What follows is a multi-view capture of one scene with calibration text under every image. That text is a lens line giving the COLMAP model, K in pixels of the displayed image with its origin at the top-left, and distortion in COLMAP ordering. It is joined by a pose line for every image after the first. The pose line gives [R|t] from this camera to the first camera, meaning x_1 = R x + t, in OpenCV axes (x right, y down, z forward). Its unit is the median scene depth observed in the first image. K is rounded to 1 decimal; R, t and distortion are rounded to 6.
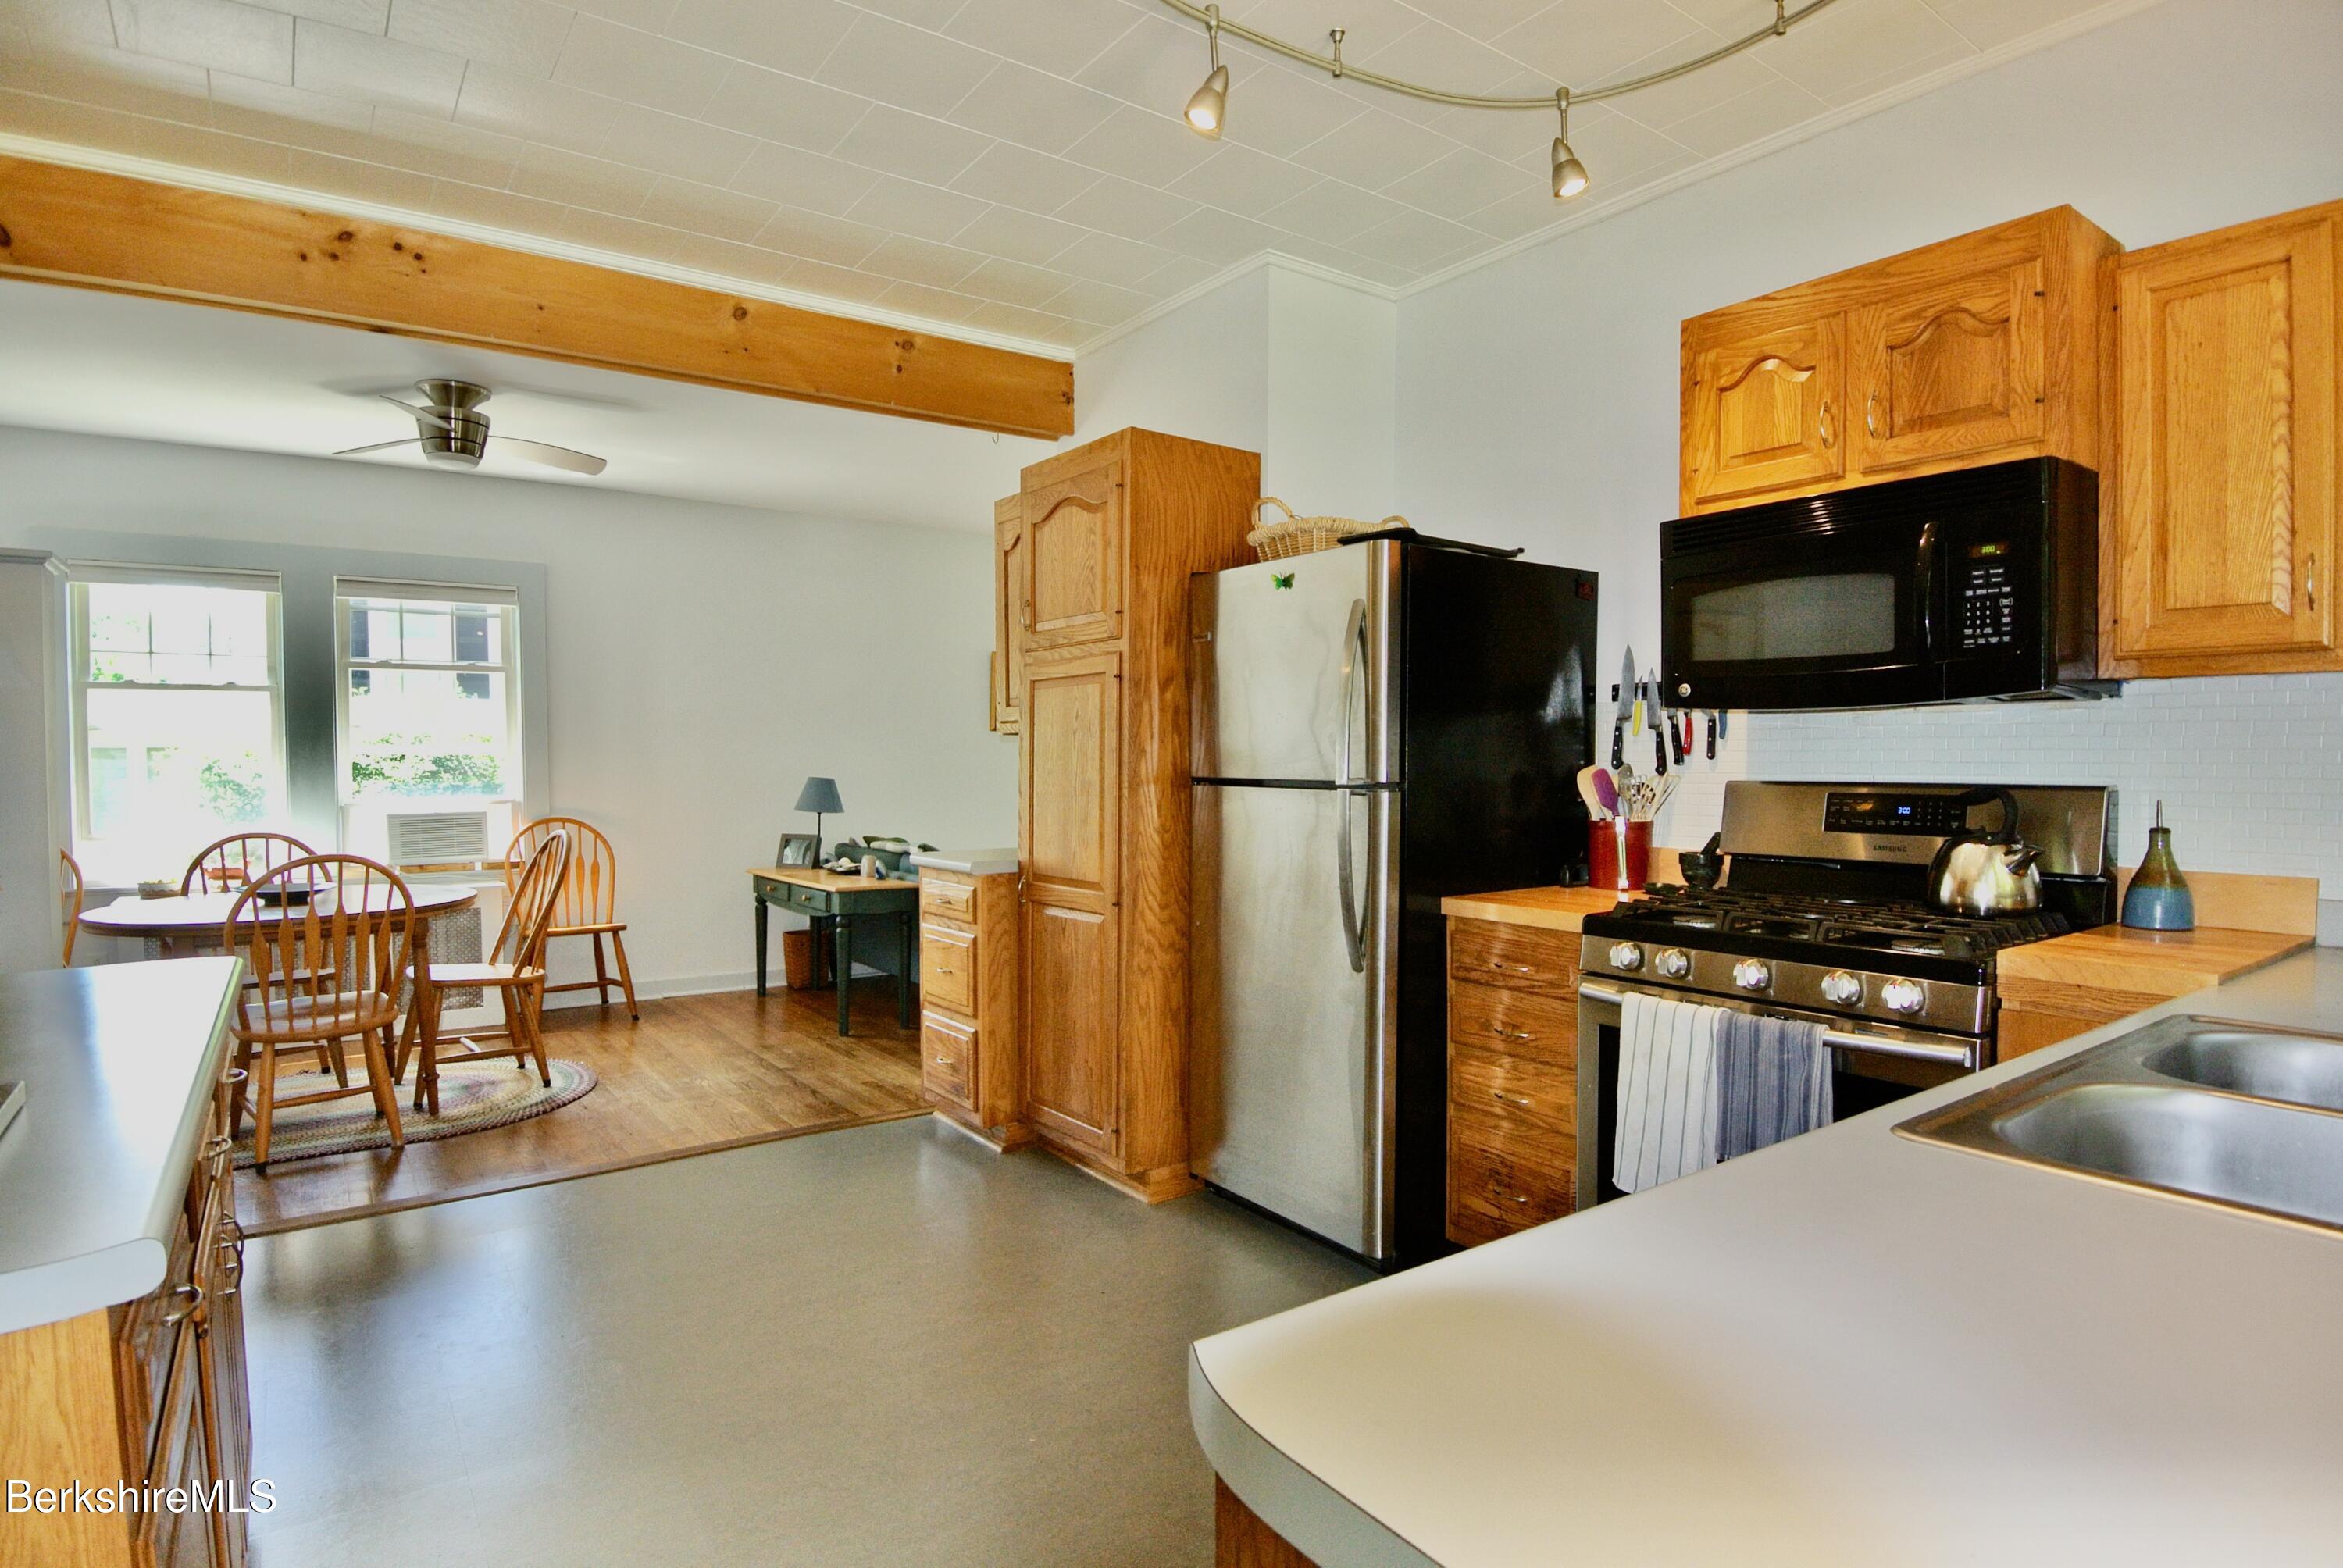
lens RADIAL K [[1233.3, 0, 1163.4], [0, 1233.3, 777.2], [0, 0, 1]] dist [-0.007804, -0.018625]
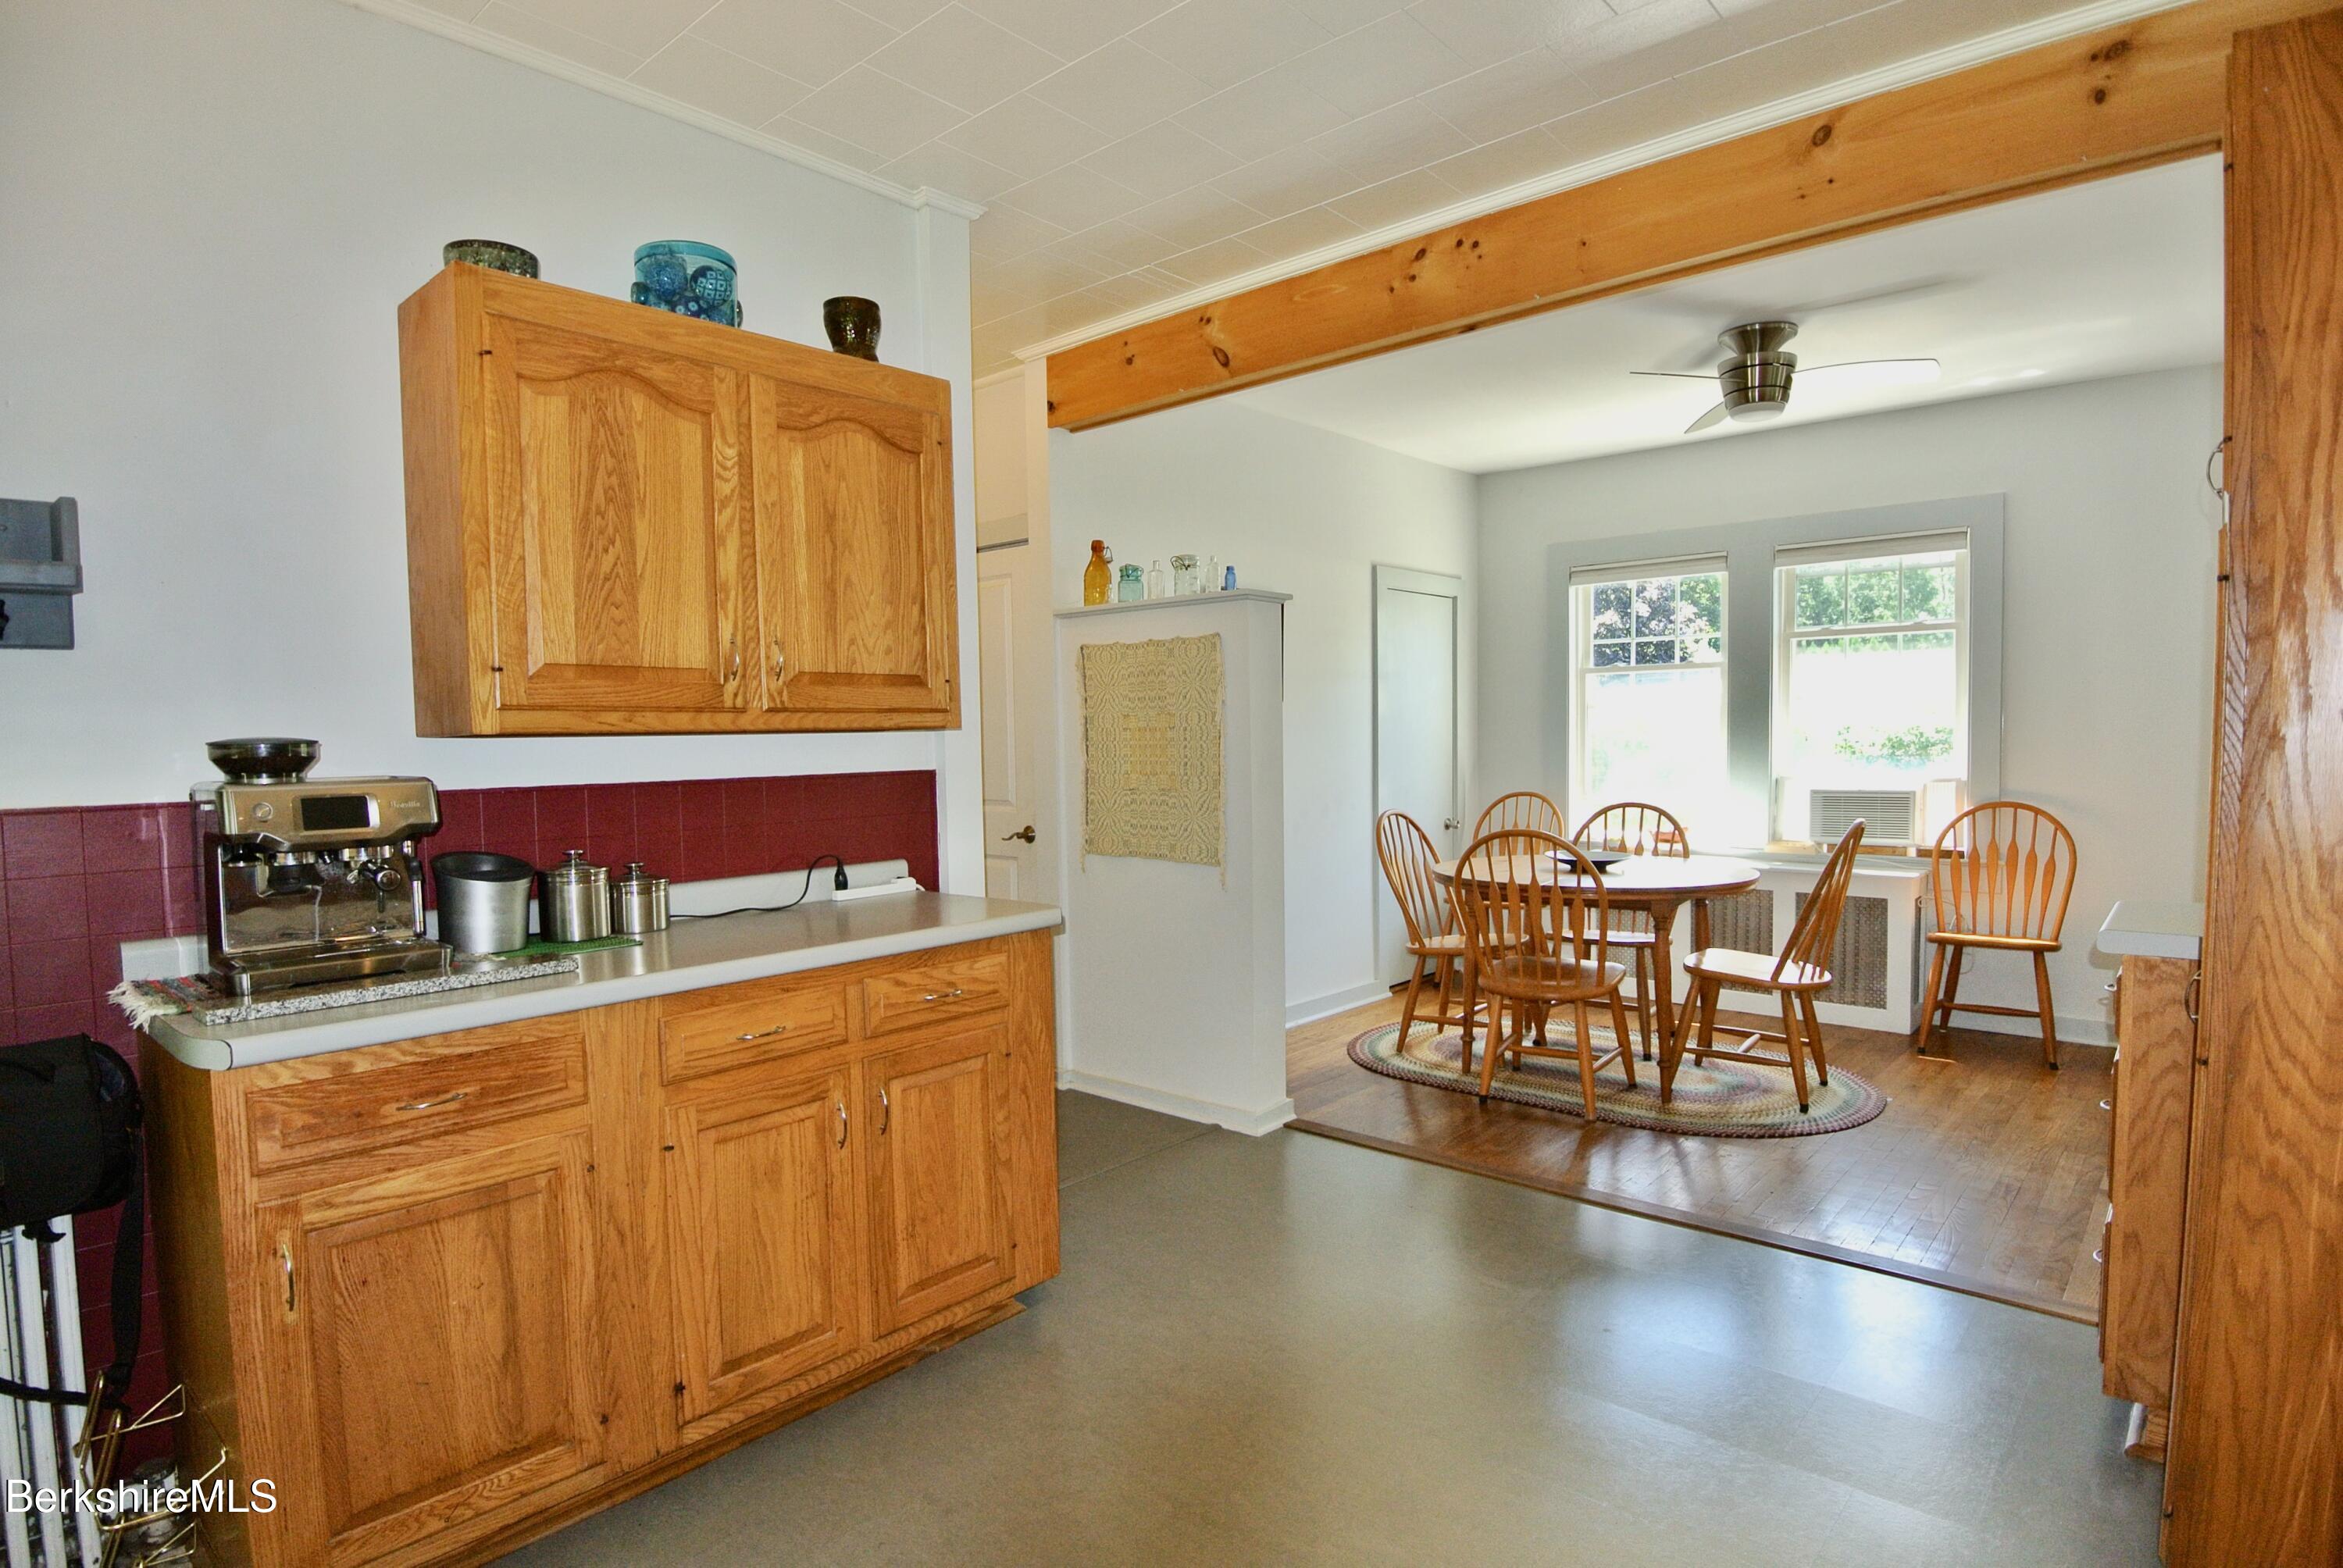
lens RADIAL K [[1233.3, 0, 1173.5], [0, 1233.3, 792.5], [0, 0, 1]] dist [-0.007804, -0.018625]
pose [[0.227535, 0.048818, -0.972545, 0.231496], [-0.000664, 0.998750, 0.049978, -0.018184], [0.973770, -0.010726, 0.227283, 0.358946]]
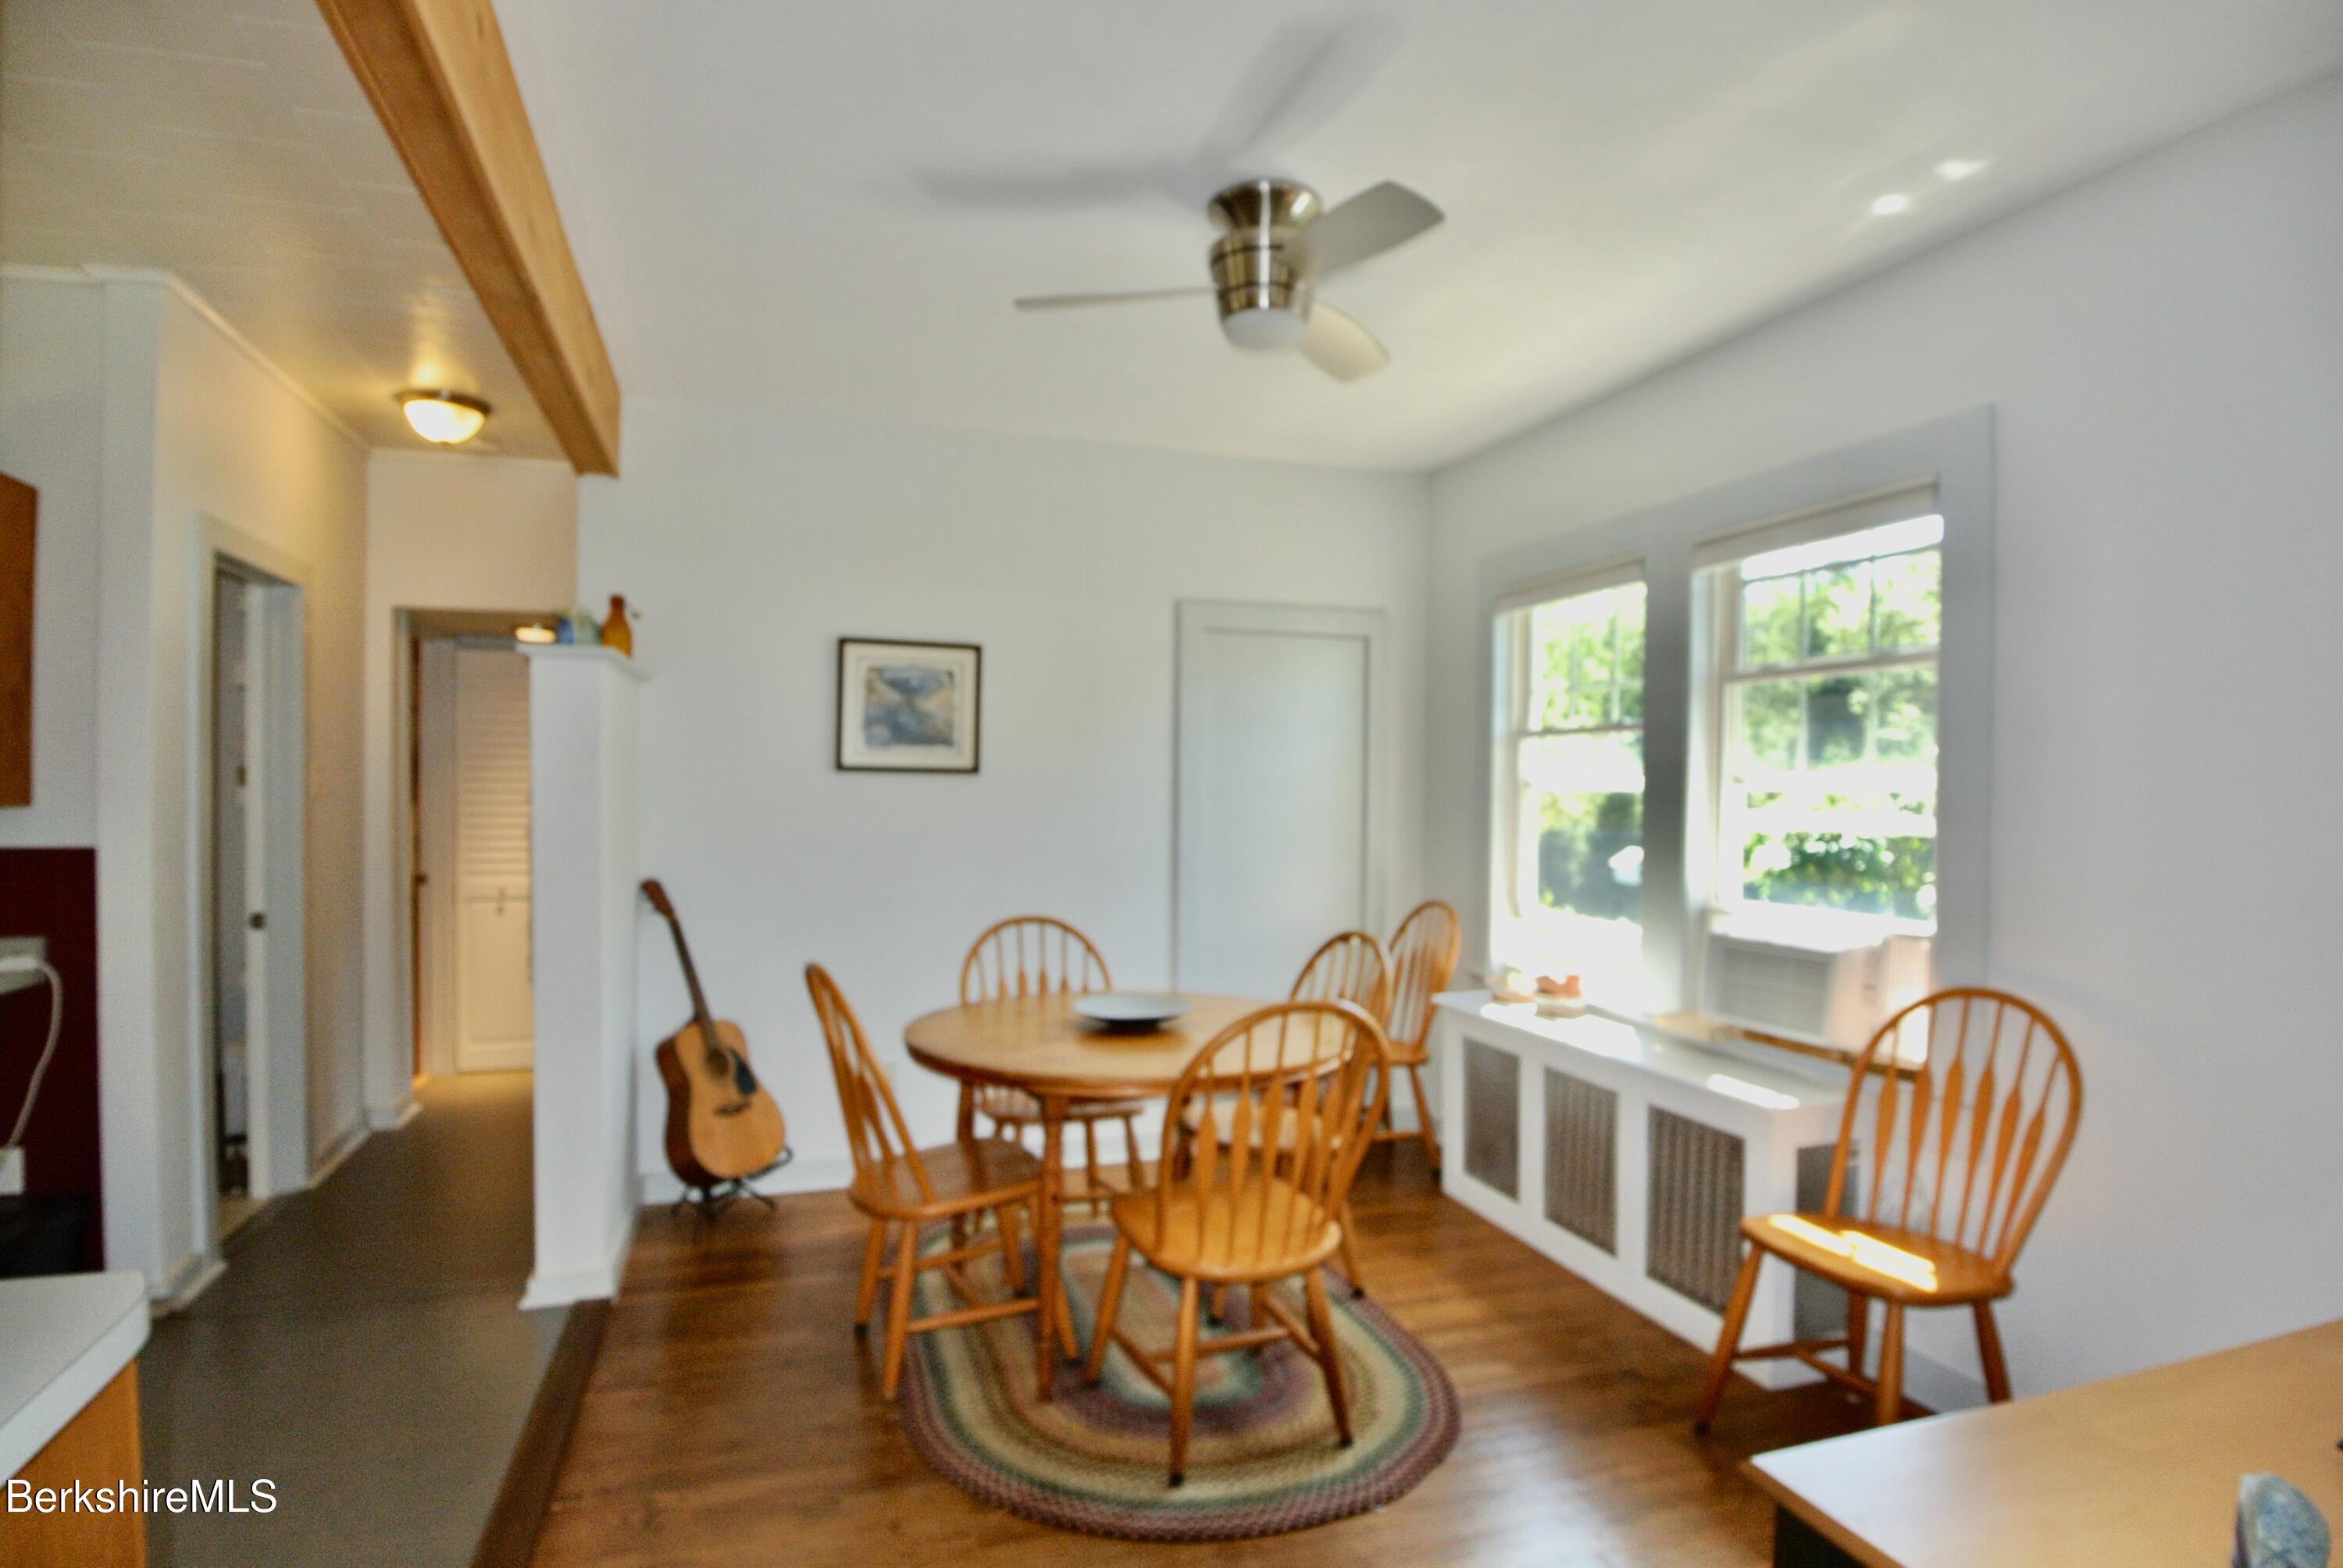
lens RADIAL K [[1157.6, 0, 1158.1], [0, 1157.6, 794.9], [0, 0, 1]] dist [0.004419, 0.000460]
pose [[-0.280134, 0.019784, -0.959757, -0.030078], [-0.021695, 0.999402, 0.026933, -0.052368], [0.959716, 0.028367, -0.279537, 1.098917]]
